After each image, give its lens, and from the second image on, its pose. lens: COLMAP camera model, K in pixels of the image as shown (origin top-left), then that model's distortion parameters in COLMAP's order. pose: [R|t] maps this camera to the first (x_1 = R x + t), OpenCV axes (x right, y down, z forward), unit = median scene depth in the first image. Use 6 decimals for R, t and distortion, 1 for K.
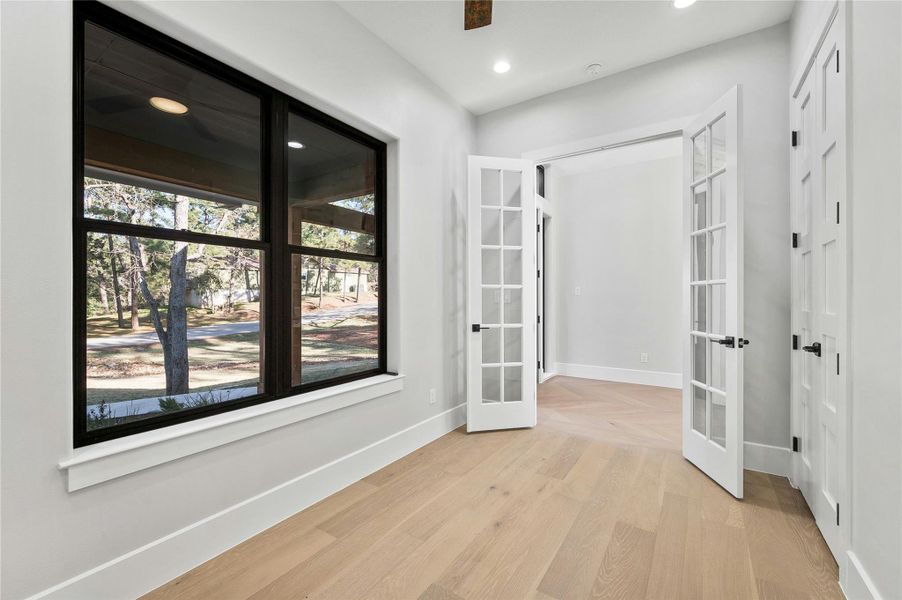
lens RADIAL K [[369.9, 0, 448.7], [0, 369.9, 297.3], [0, 0, 1]] dist [-0.000550, -0.000152]
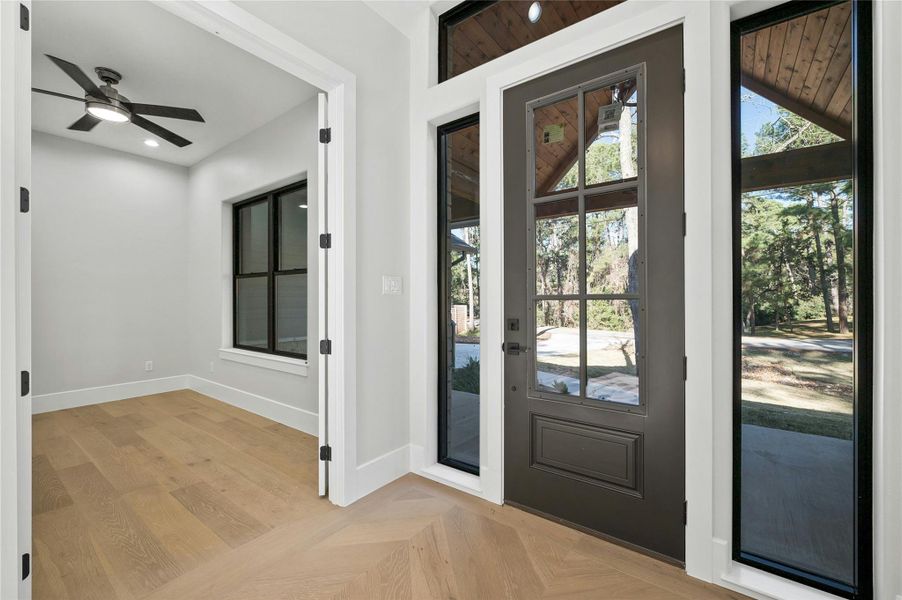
lens RADIAL K [[363.7, 0, 451.0], [0, 363.7, 300.0], [0, 0, 1]] dist [-0.007169, 0.000665]
pose [[-0.032374, -0.001720, -0.999474, 1.231957], [0.004646, 0.999987, -0.001872, 0.003390], [0.999465, -0.004704, -0.032366, 1.780588]]
